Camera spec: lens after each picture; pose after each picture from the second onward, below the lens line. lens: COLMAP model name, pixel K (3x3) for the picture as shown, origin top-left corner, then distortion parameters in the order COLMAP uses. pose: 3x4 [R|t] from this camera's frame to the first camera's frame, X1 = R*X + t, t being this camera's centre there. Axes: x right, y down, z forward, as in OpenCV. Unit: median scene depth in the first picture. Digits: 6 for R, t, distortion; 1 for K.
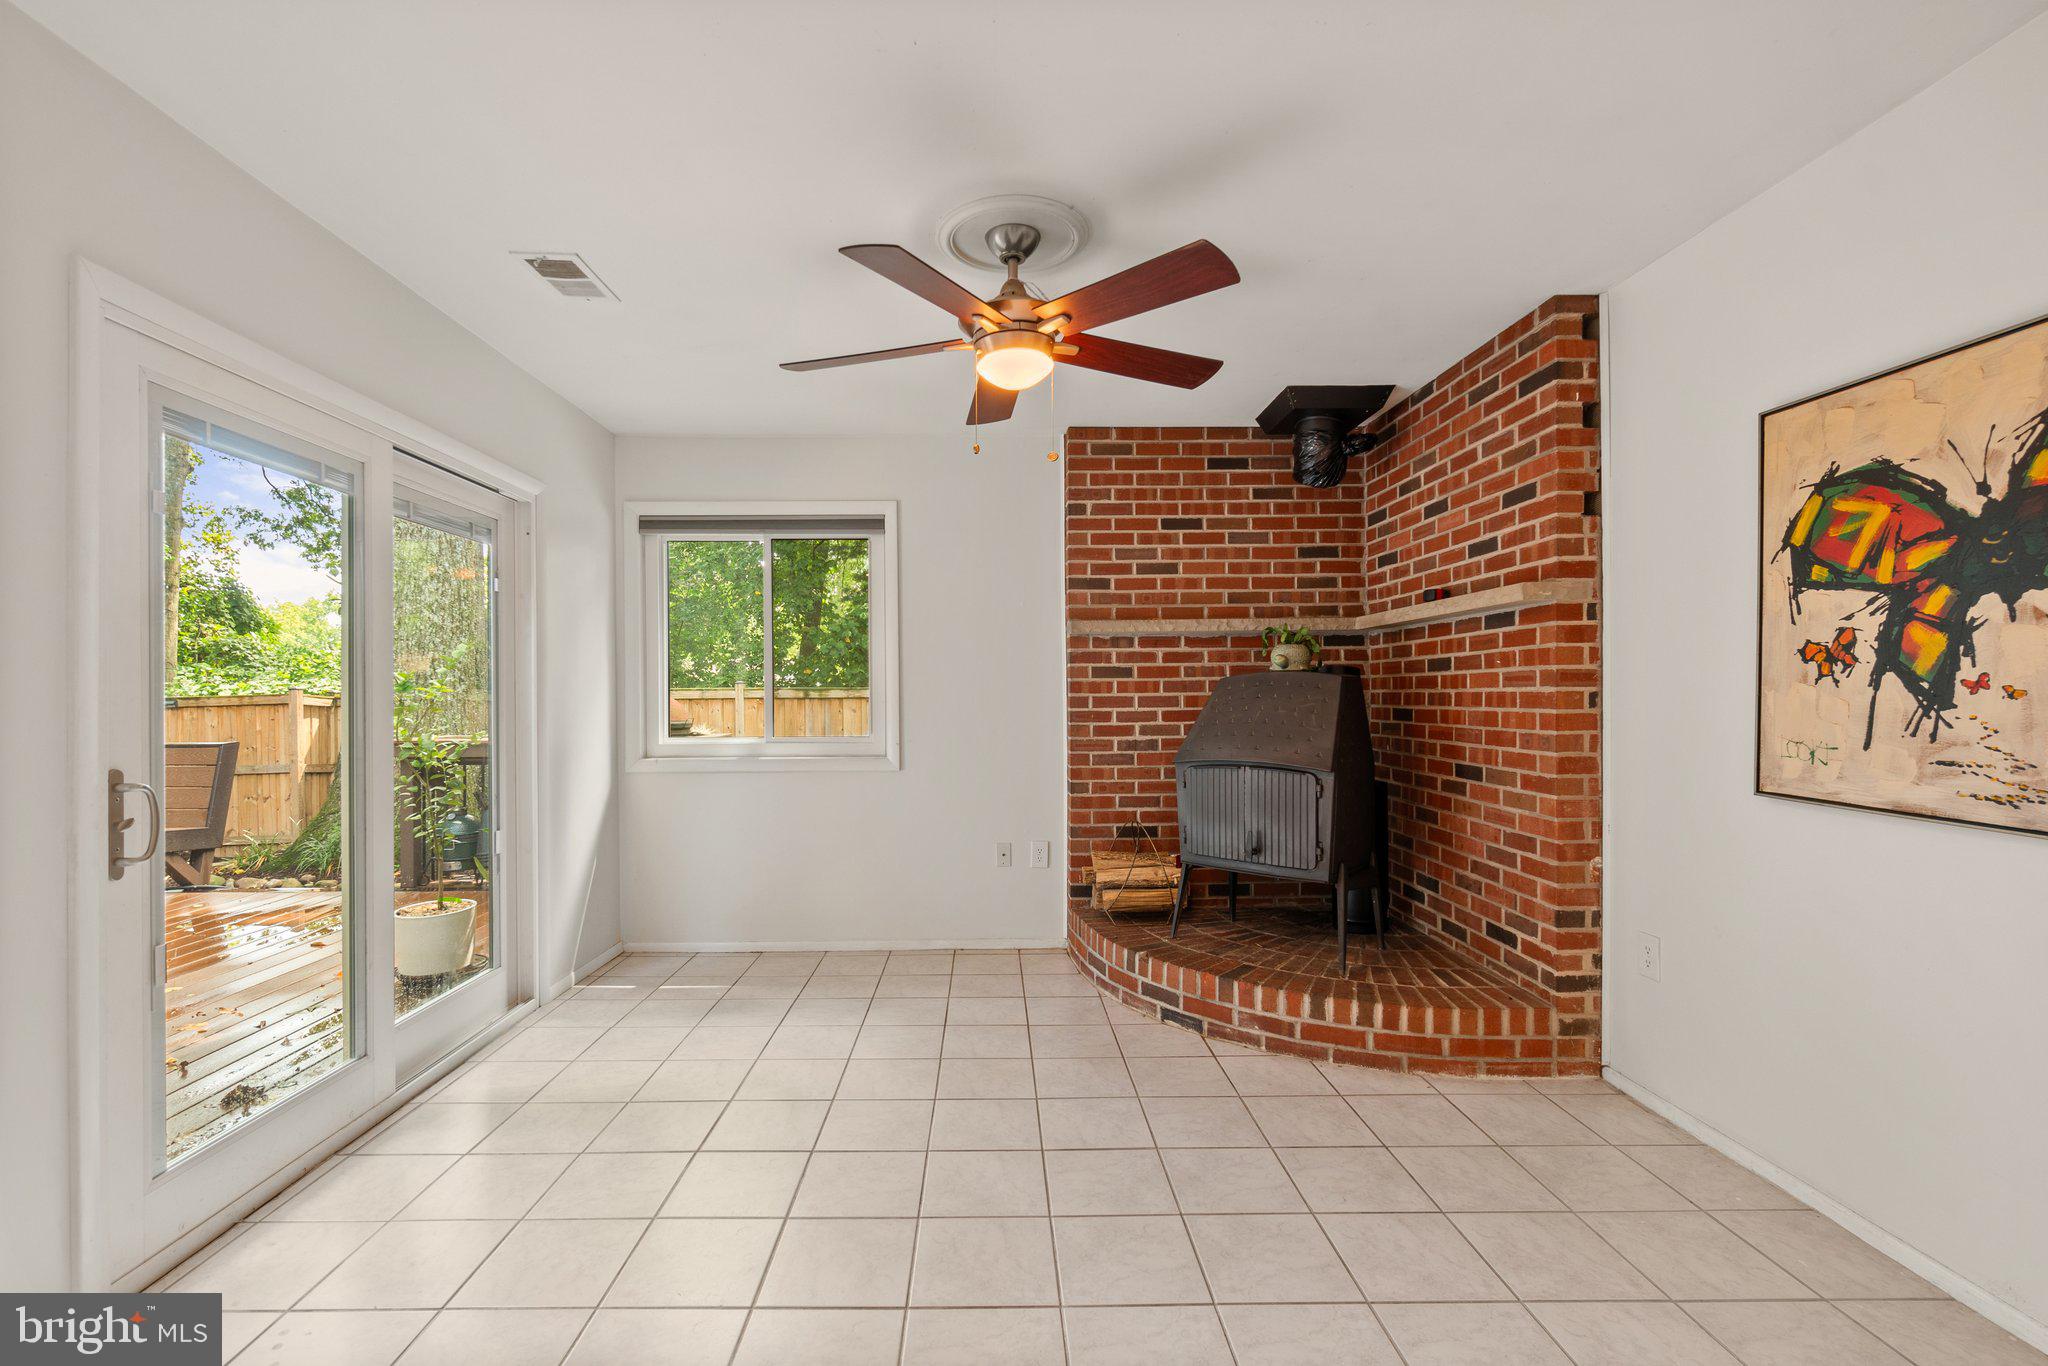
lens RADIAL K [[892.5, 0, 984.4], [0, 892.5, 686.3], [0, 0, 1]] dist [-0.002005, -0.000687]
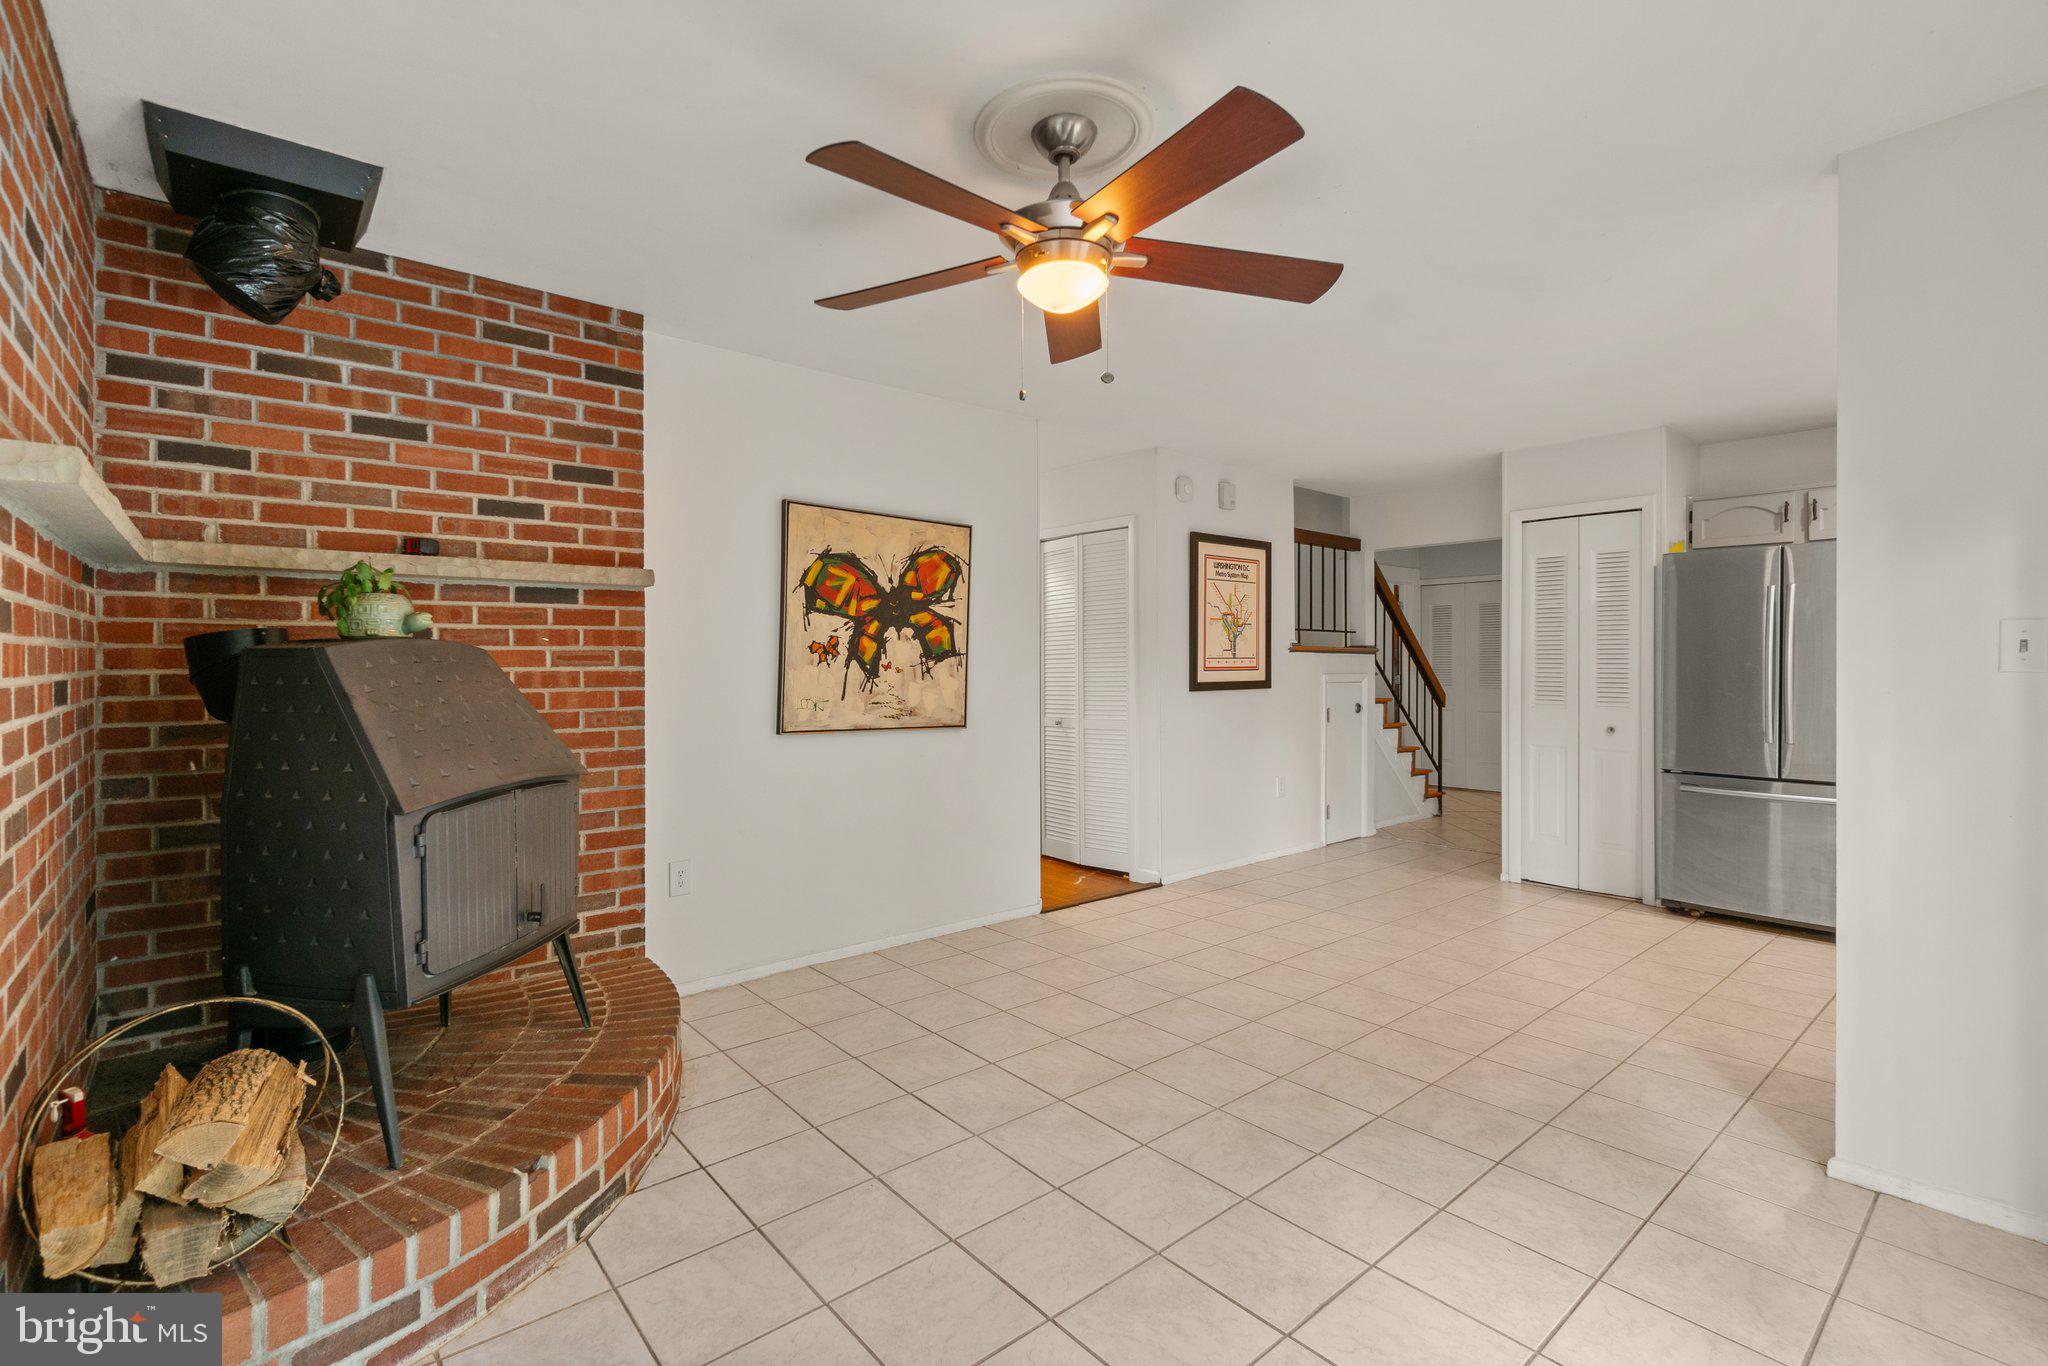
lens RADIAL K [[929.4, 0, 992.3], [0, 929.4, 653.0], [0, 0, 1]] dist [0.003066, 0.000060]
pose [[-0.640254, 0.015140, 0.768014, -0.740987], [-0.001290, 0.999783, -0.020784, 0.010373], [-0.768163, -0.014298, -0.640095, 1.979420]]
